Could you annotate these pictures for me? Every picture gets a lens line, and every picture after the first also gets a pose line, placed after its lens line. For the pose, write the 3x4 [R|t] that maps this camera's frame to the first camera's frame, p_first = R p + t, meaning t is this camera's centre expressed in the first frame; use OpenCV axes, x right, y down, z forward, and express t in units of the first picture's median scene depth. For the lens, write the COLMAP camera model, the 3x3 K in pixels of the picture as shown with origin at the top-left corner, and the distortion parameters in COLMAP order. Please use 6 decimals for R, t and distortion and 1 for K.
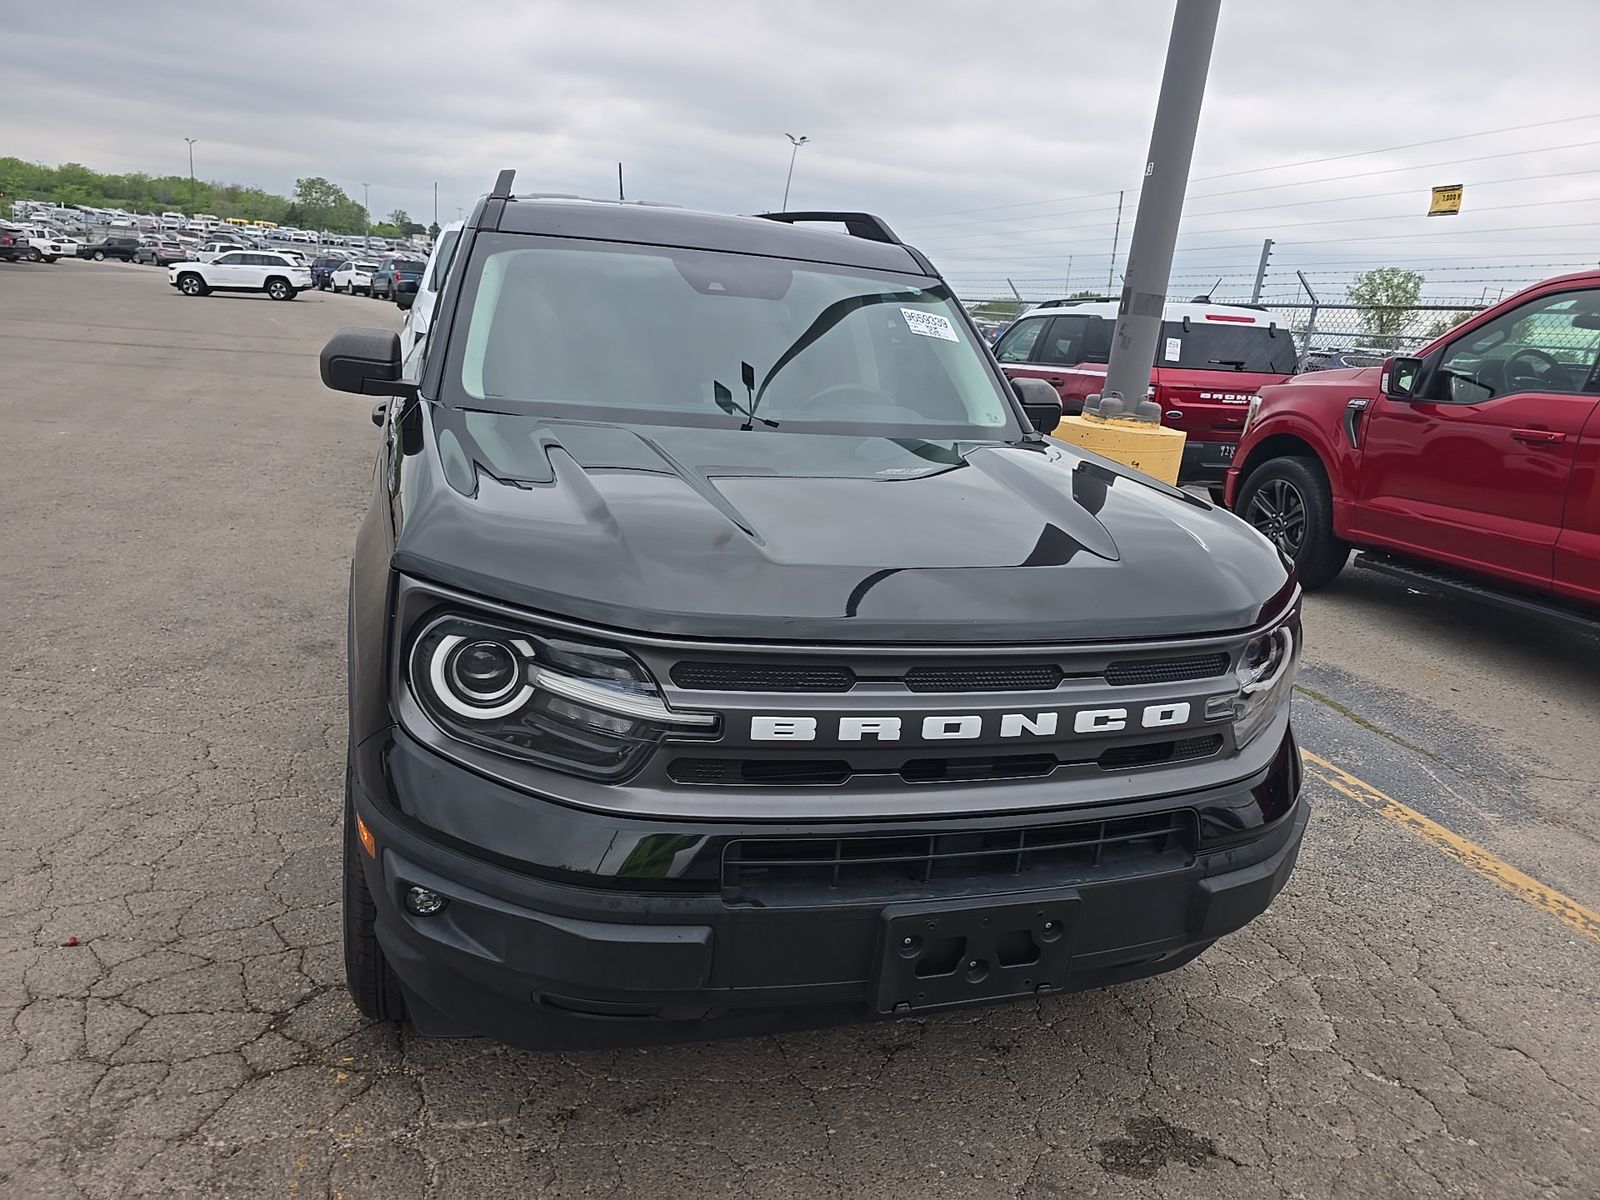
lens RADIAL K [[1160.4, 0, 800.0], [0, 1160.4, 600.0], [0, 0, 1]] dist [0.060348, -0.065905]
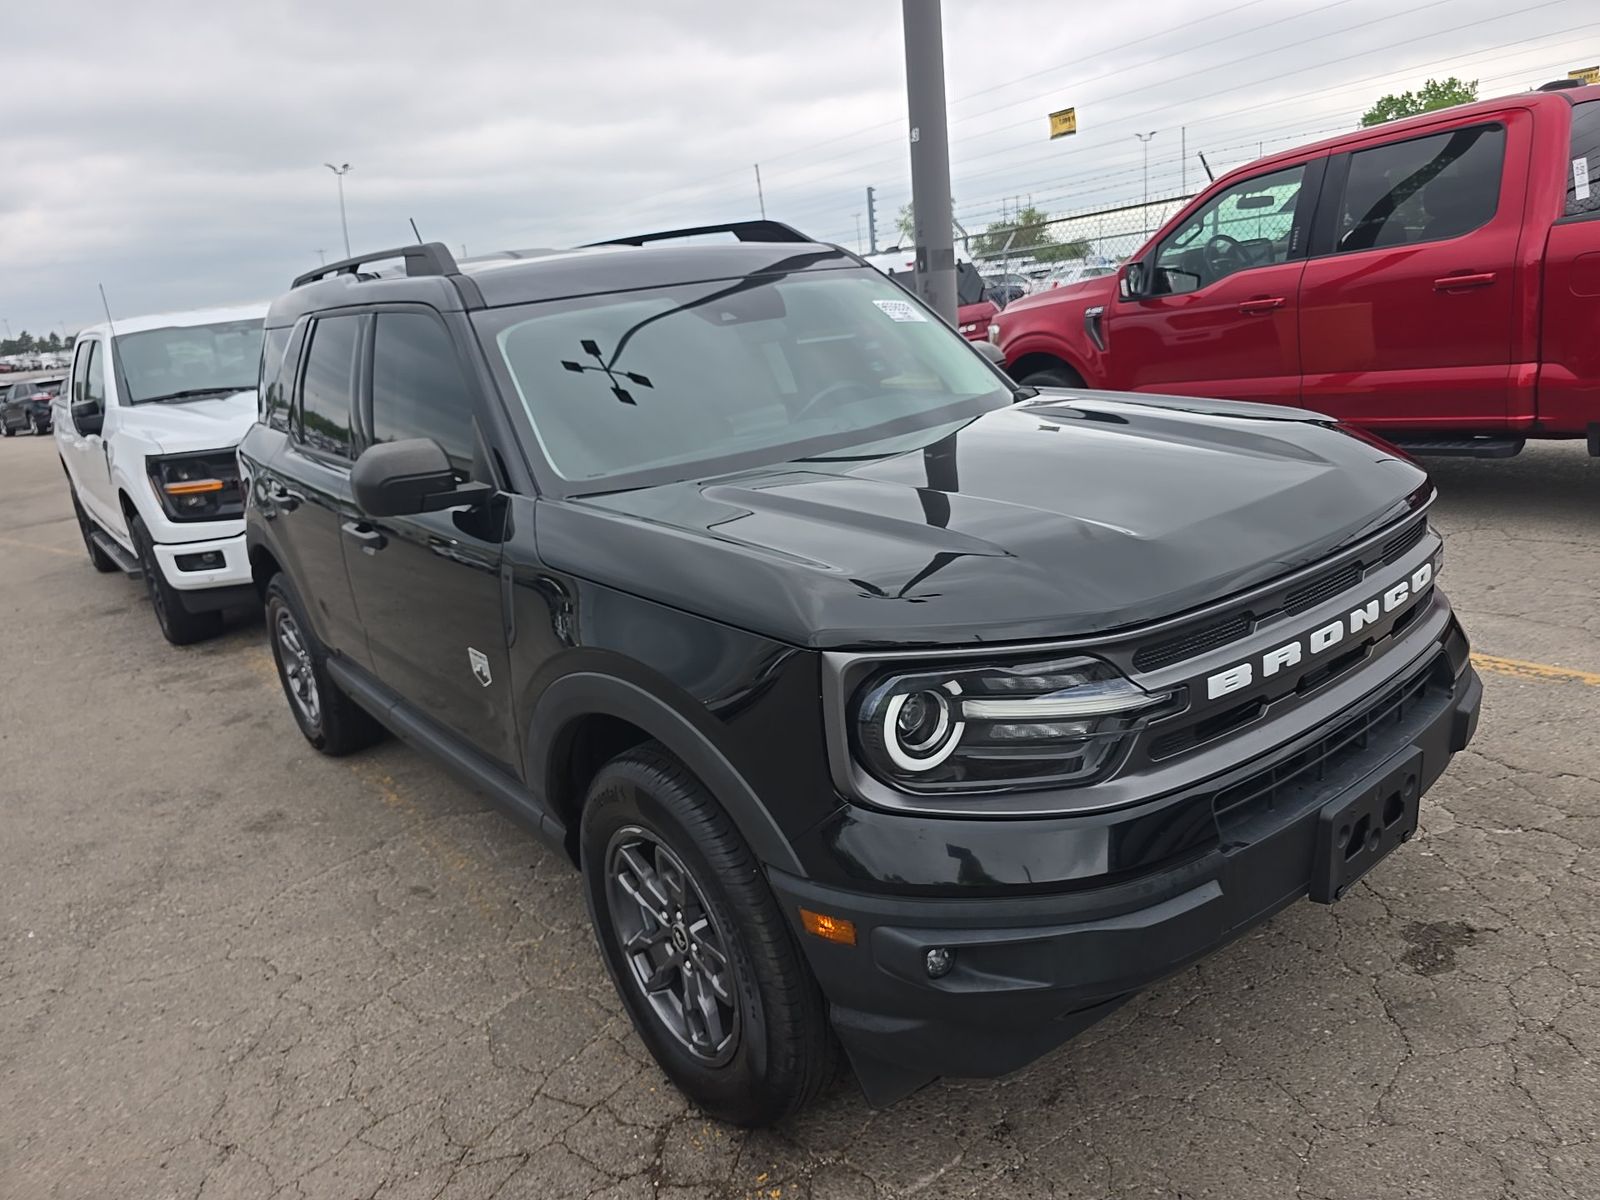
lens RADIAL K [[1172.6, 0, 800.0], [0, 1172.6, 600.0], [0, 0, 1]] dist [0.073433, -0.099546]
pose [[0.907106, -0.282315, 0.312180, -0.497906], [0.280692, 0.958435, 0.051134, -0.092111], [-0.313640, 0.041243, 0.948646, 0.056846]]
